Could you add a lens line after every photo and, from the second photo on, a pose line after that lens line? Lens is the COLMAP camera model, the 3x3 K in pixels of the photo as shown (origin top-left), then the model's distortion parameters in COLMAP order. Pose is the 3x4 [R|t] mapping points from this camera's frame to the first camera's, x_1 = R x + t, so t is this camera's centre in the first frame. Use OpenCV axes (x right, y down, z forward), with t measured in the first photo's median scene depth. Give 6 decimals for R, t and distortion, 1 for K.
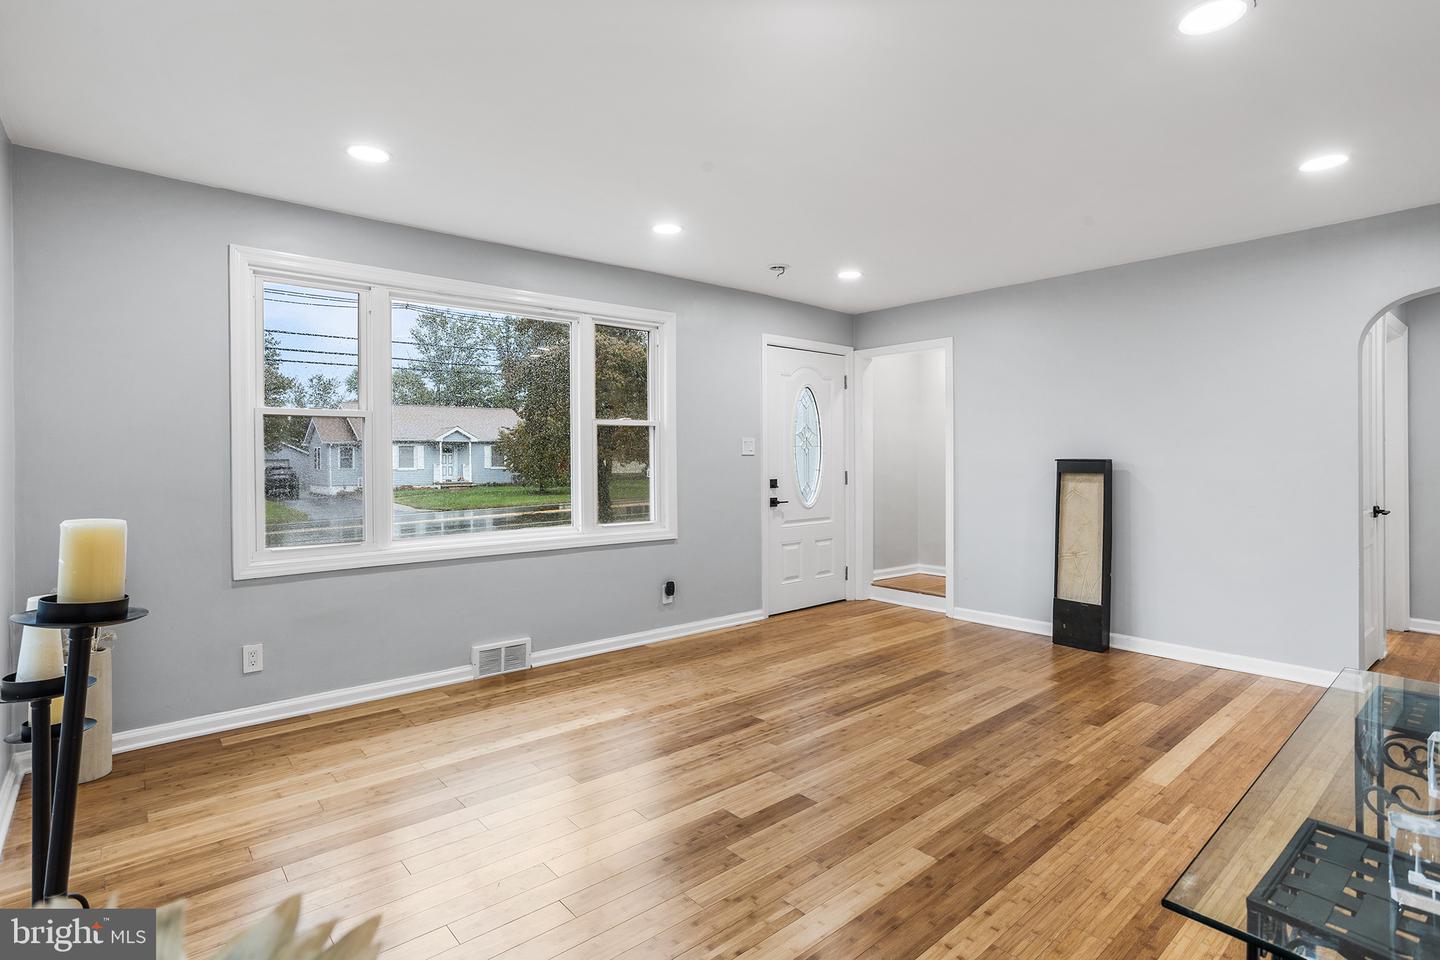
lens RADIAL K [[708.5, 0, 708.1], [0, 708.5, 454.2], [0, 0, 1]] dist [-0.054957, 0.031955]
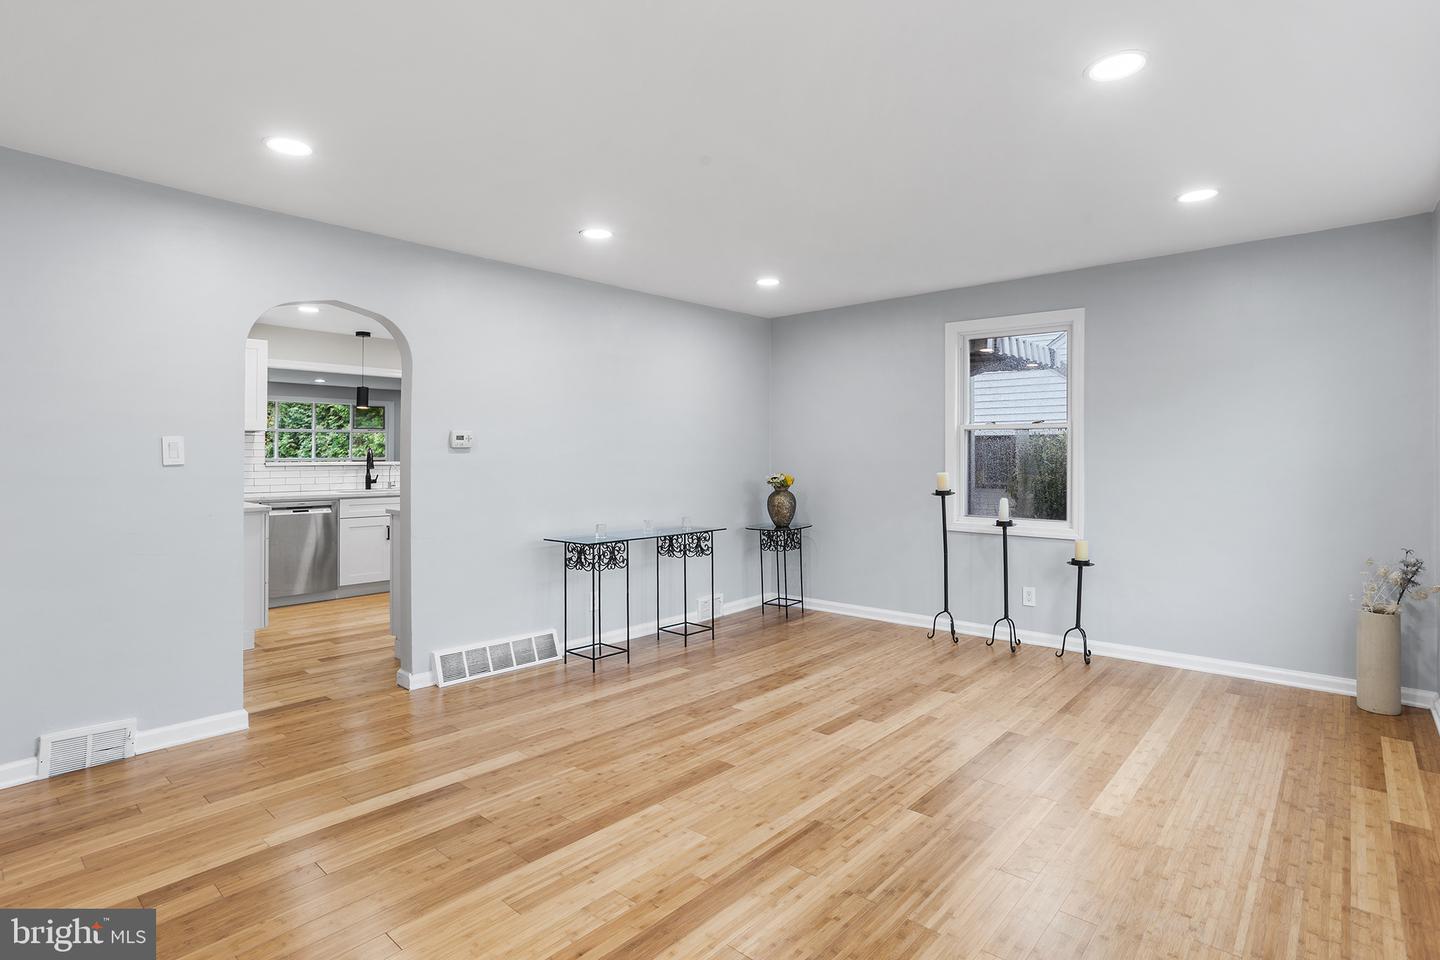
lens RADIAL K [[708.5, 0, 708.1], [0, 708.5, 454.2], [0, 0, 1]] dist [-0.054957, 0.031955]
pose [[-0.990456, 0.006885, -0.137659, 0.445861], [0.007815, 0.999950, -0.006215, -0.001065], [0.137609, -0.007232, -0.990460, 1.938217]]
